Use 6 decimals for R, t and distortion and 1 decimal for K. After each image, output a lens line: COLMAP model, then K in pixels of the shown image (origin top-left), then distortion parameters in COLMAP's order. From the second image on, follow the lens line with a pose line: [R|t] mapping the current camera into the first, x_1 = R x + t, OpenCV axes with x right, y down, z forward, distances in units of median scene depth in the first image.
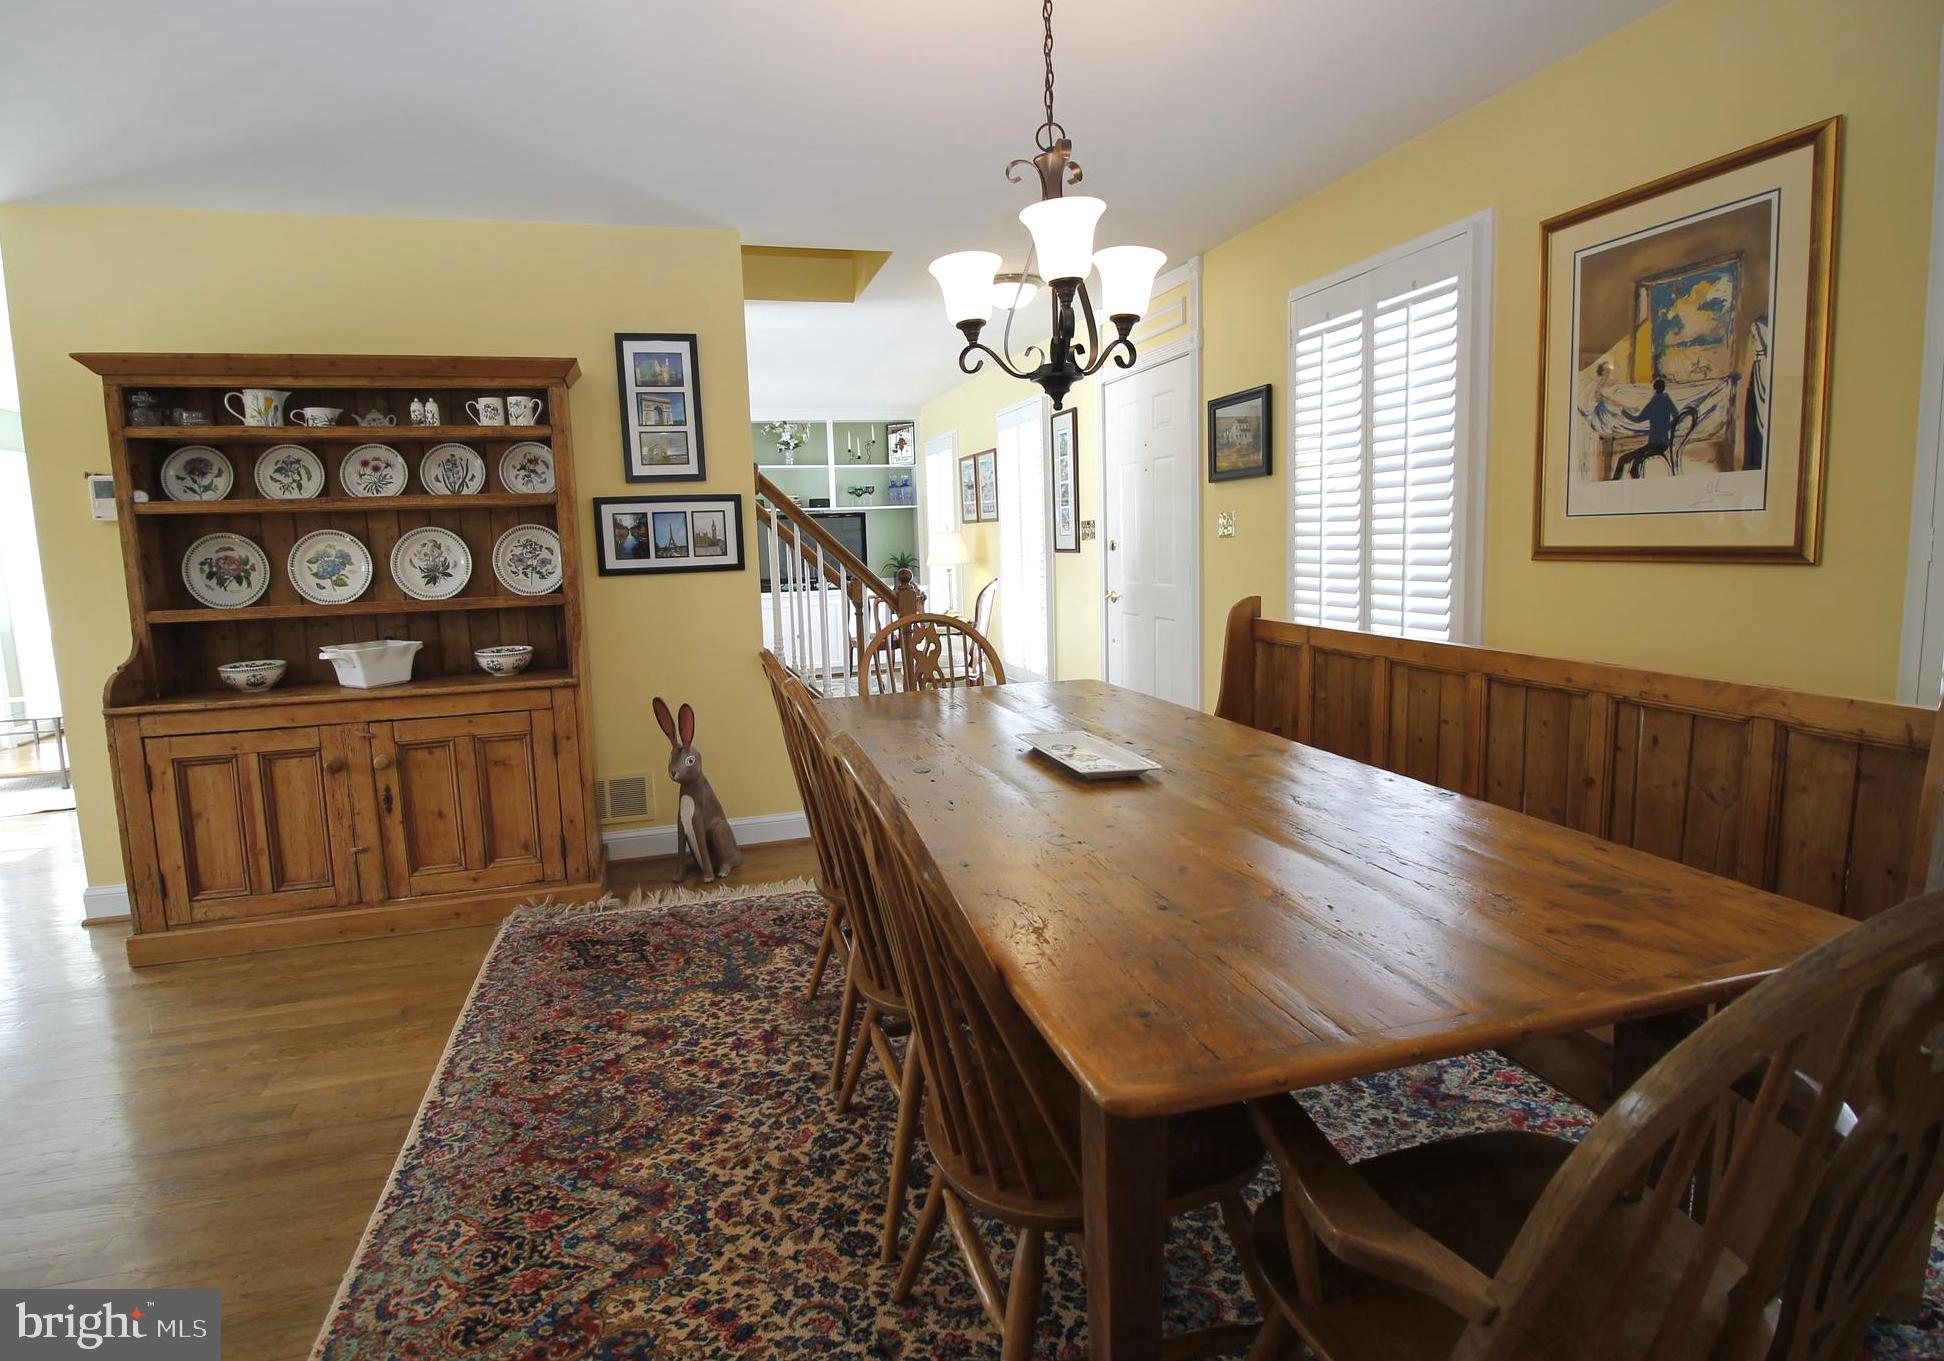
lens RADIAL K [[983.5, 0, 934.2], [0, 983.5, 627.8], [0, 0, 1]] dist [-0.000629, -0.000297]
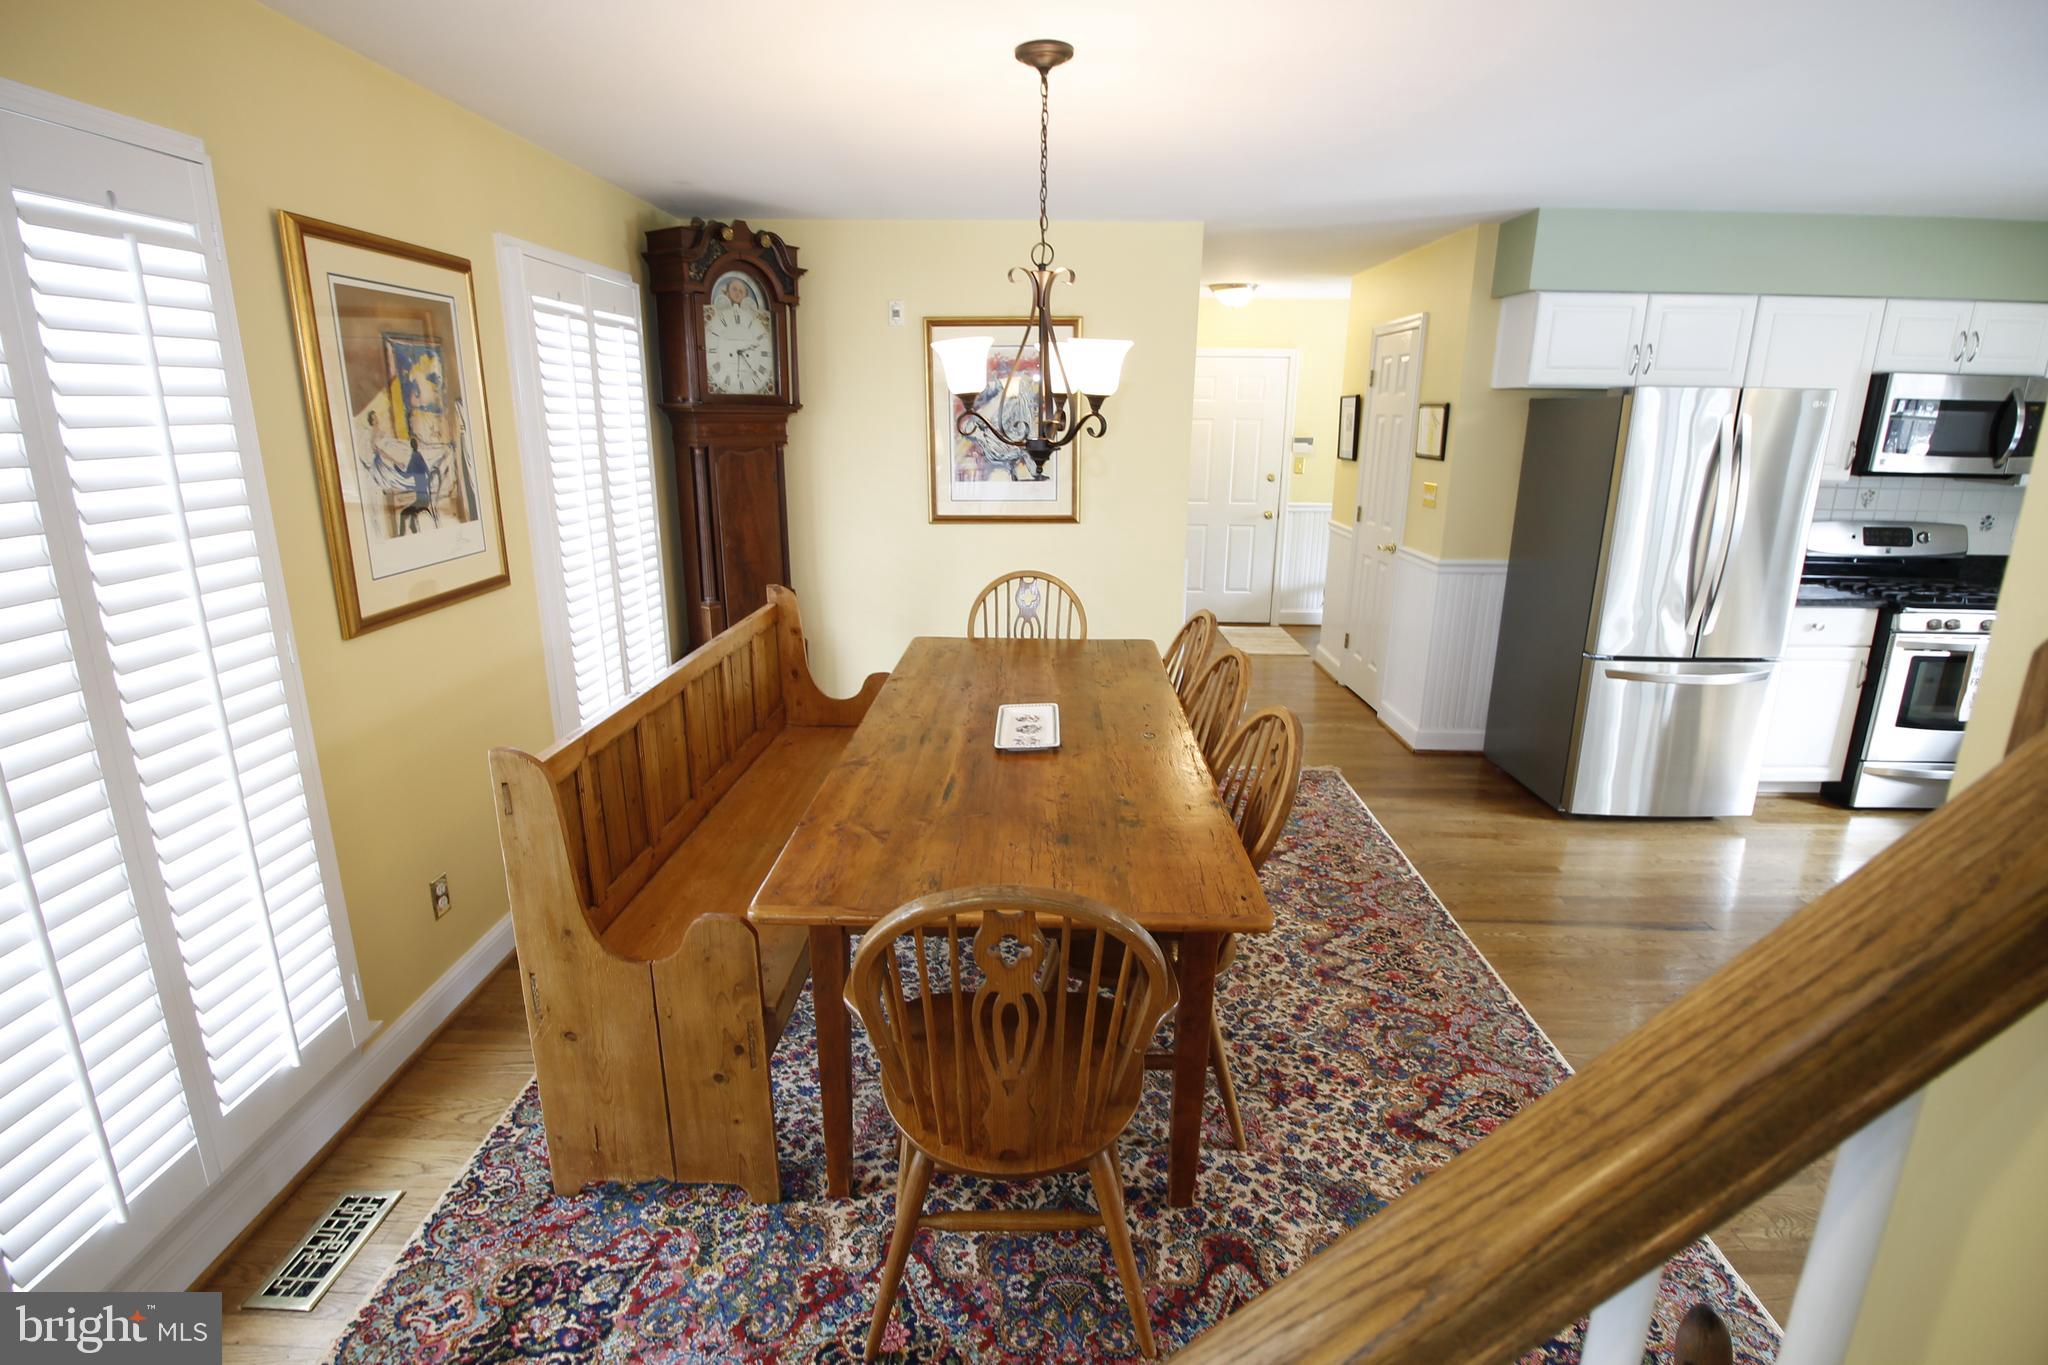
lens RADIAL K [[950.1, 0, 1029.8], [0, 950.1, 654.1], [0, 0, 1]] dist [-0.002645, -0.012471]
pose [[-0.961291, -0.036595, 0.273094, -0.172766], [0.056604, 0.943773, 0.325713, -0.325602], [-0.269658, 0.328563, -0.905169, 1.804316]]
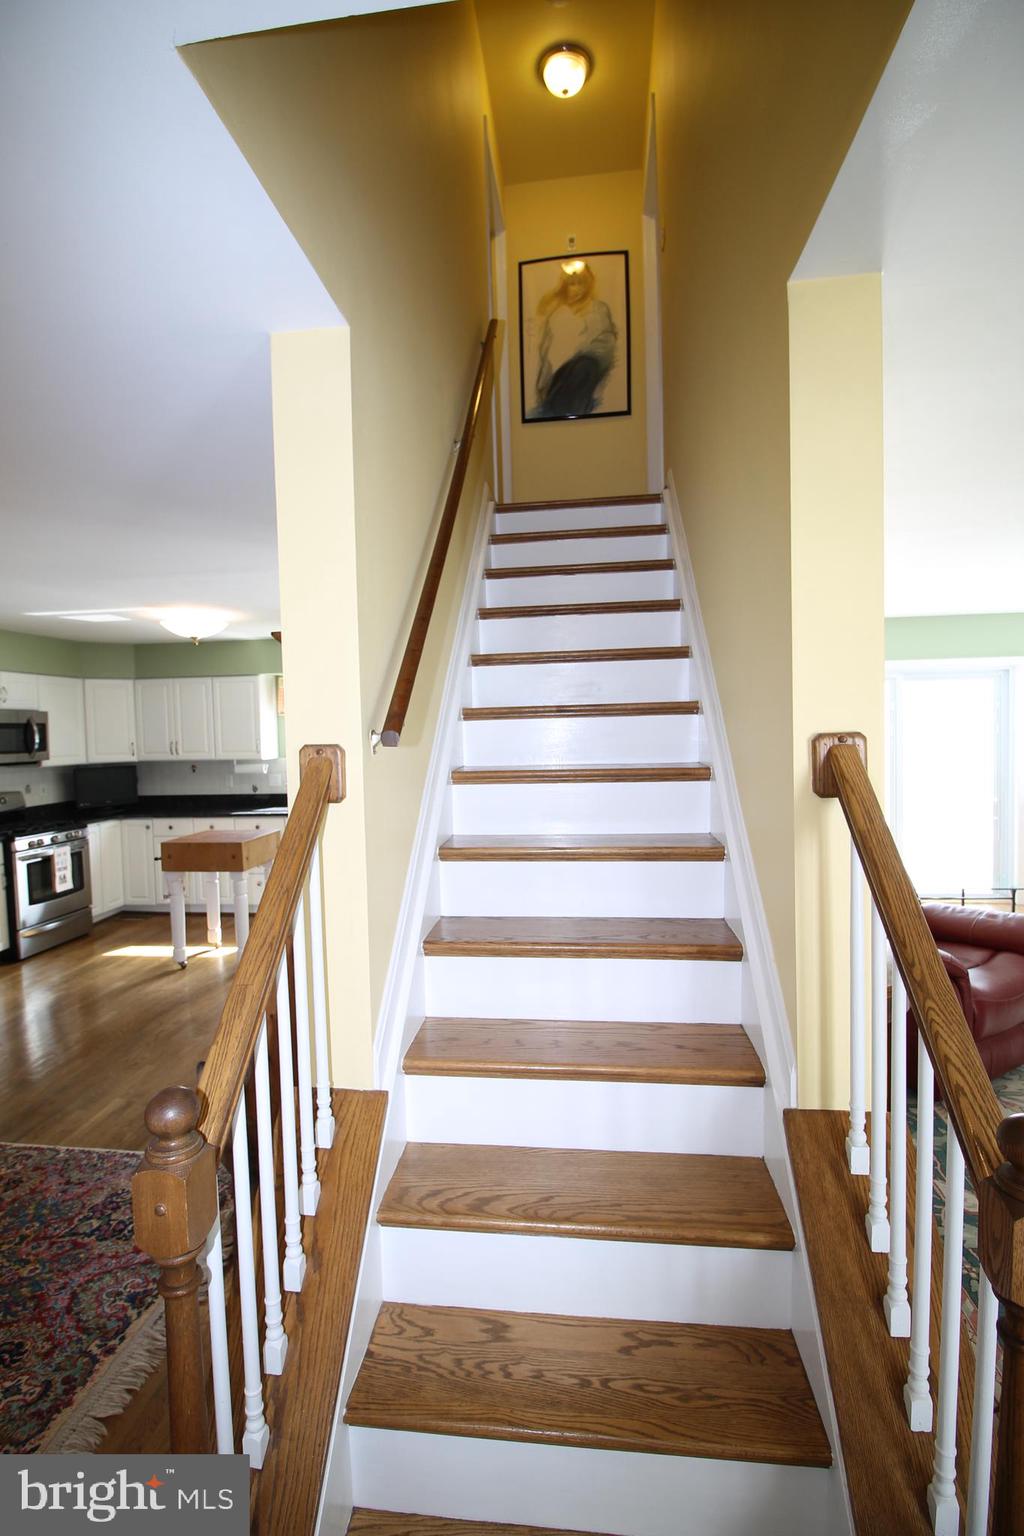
lens RADIAL K [[712.6, 0, 497.7], [0, 712.6, 766.9], [0, 0, 1]] dist [-0.002645, -0.012471]
pose [[-0.374880, 0.098779, -0.921796, 0.222551], [-0.049480, 0.990758, 0.126292, -0.343448], [0.925752, 0.092954, -0.366528, 2.015015]]
